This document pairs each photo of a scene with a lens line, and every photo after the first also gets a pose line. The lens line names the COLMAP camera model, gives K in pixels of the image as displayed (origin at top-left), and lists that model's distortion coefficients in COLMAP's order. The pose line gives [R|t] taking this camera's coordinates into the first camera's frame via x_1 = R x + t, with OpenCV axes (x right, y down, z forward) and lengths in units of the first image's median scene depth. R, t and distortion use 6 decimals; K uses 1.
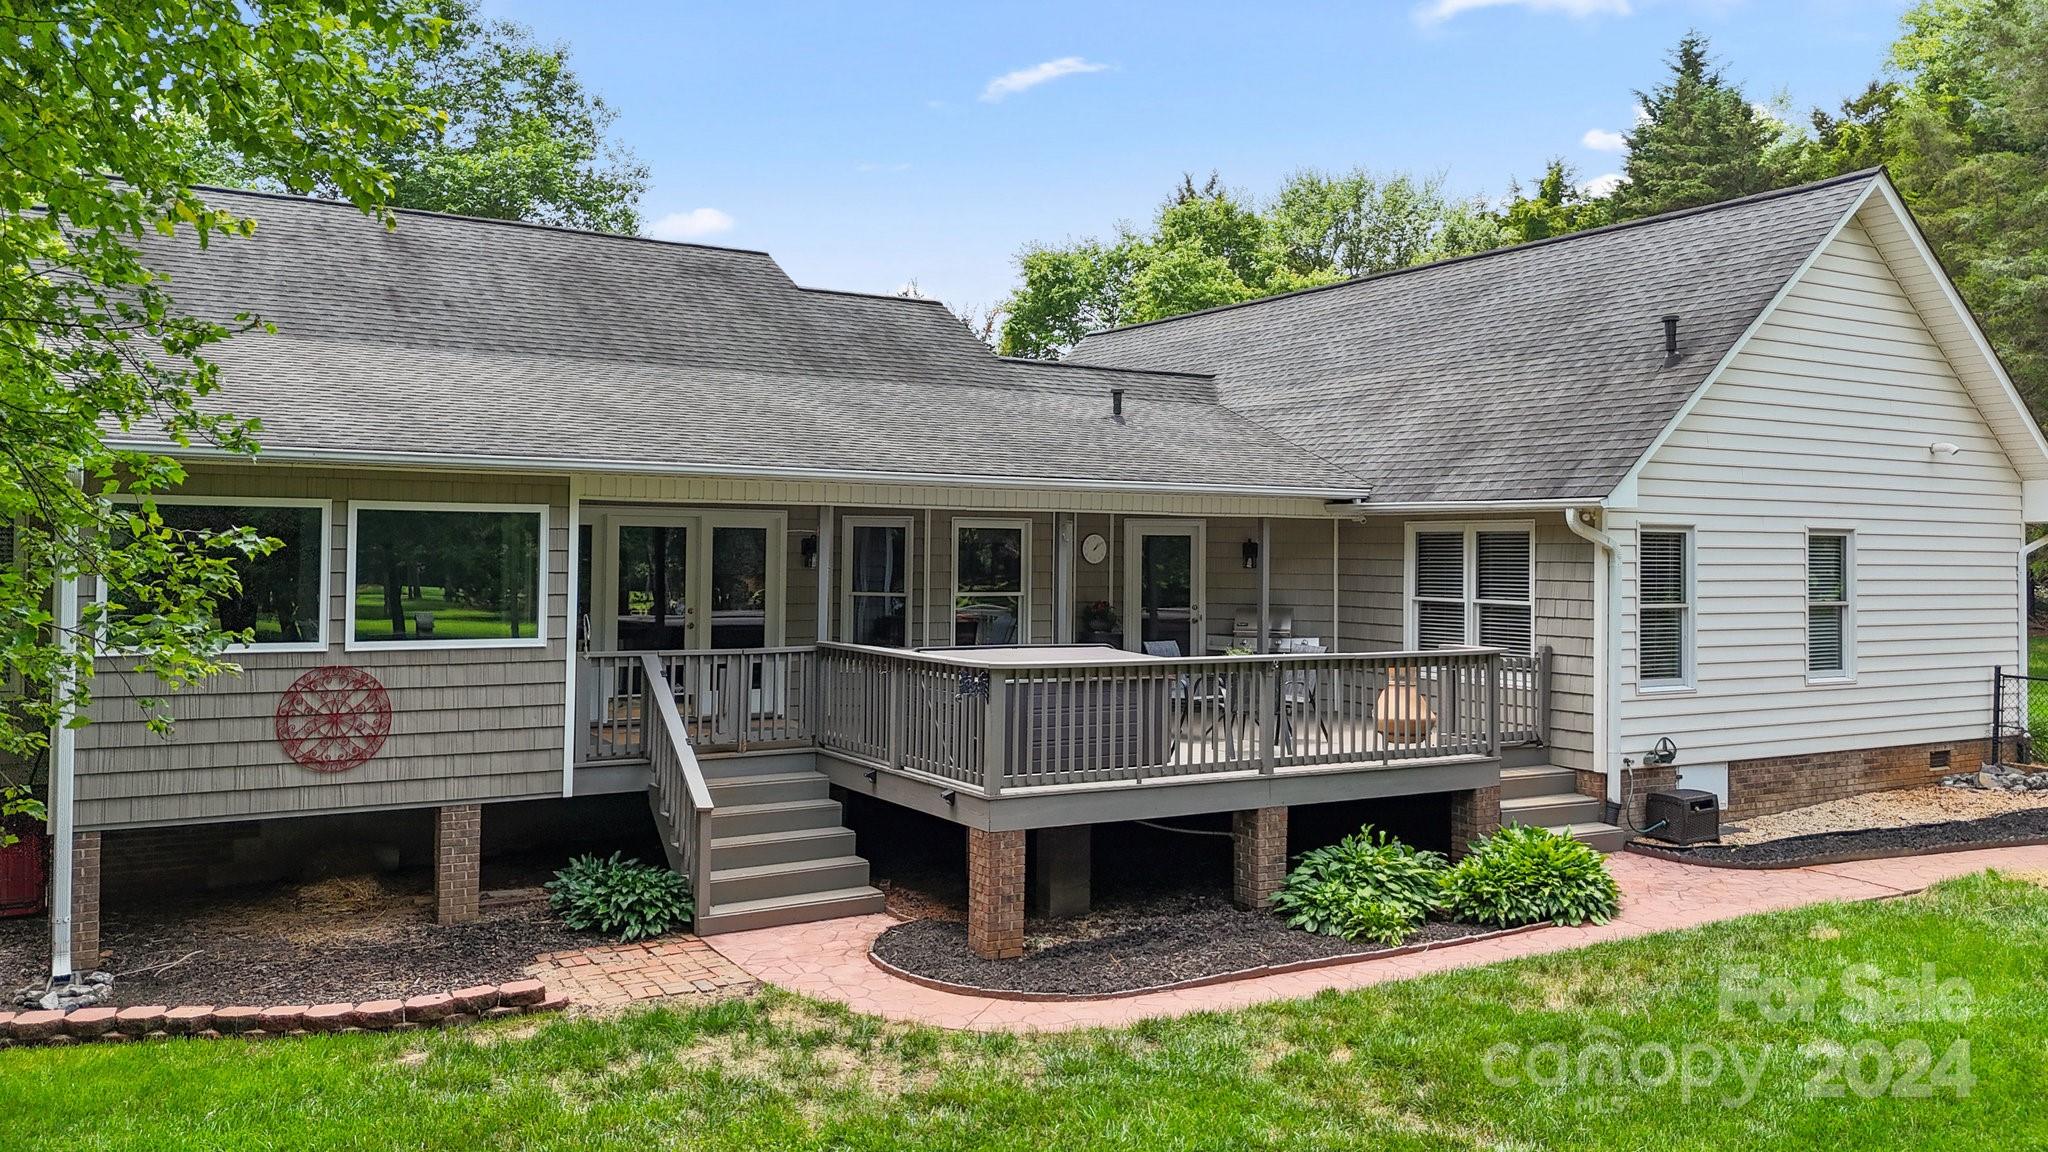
lens RADIAL K [[1591.4, 0, 1026.9], [0, 1591.4, 502.7], [0, 0, 1]] dist [0.016080, 0.010191]
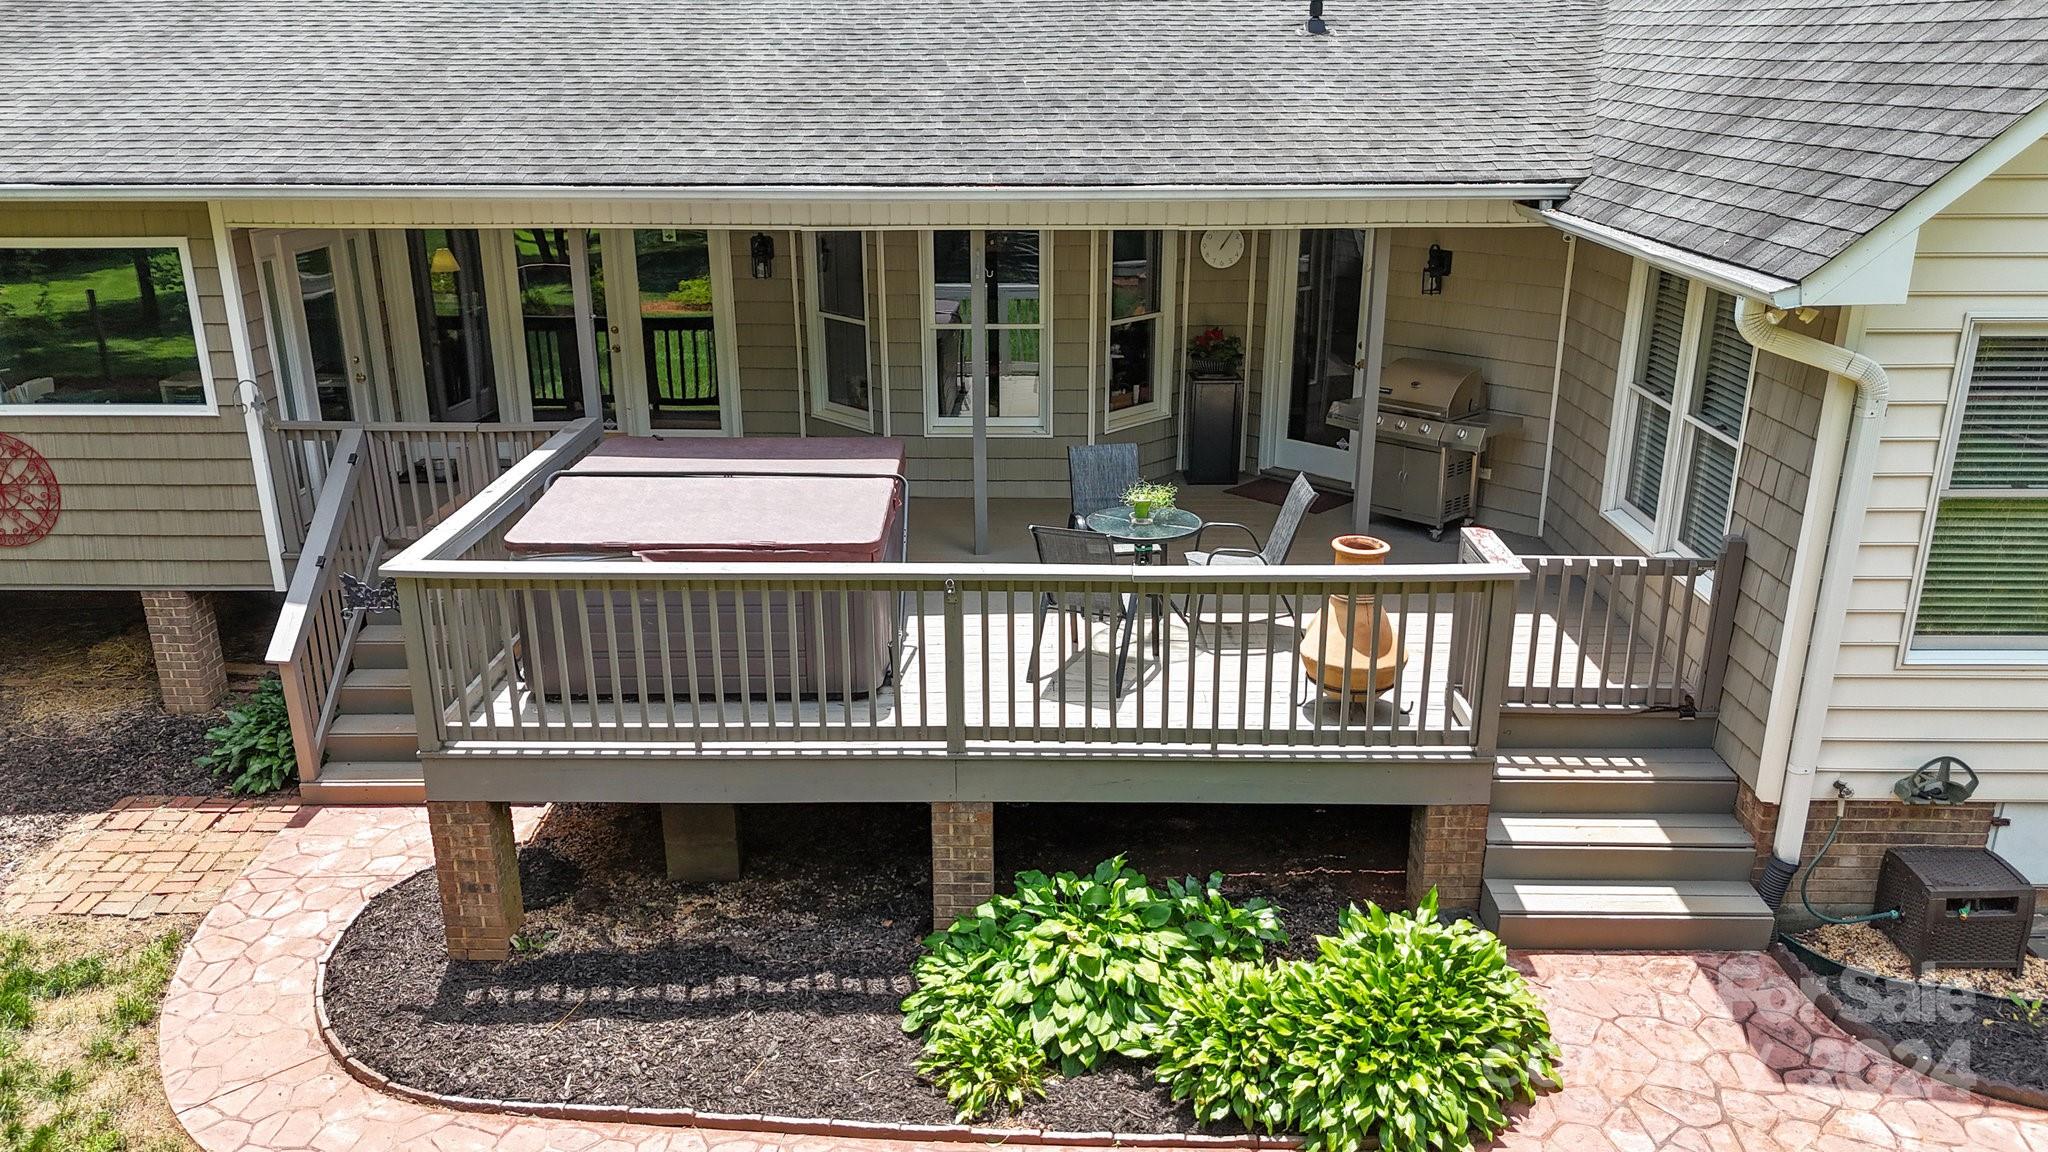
lens RADIAL K [[1549.4, 0, 1024.0], [0, 1549.4, 576.0], [0, 0, 1]] dist [0.009674, 0.001816]
pose [[0.847622, 0.157862, -0.506573, 0.380438], [0.026741, 0.940794, 0.337922, -0.073932], [0.529926, -0.299976, 0.793217, 0.468000]]
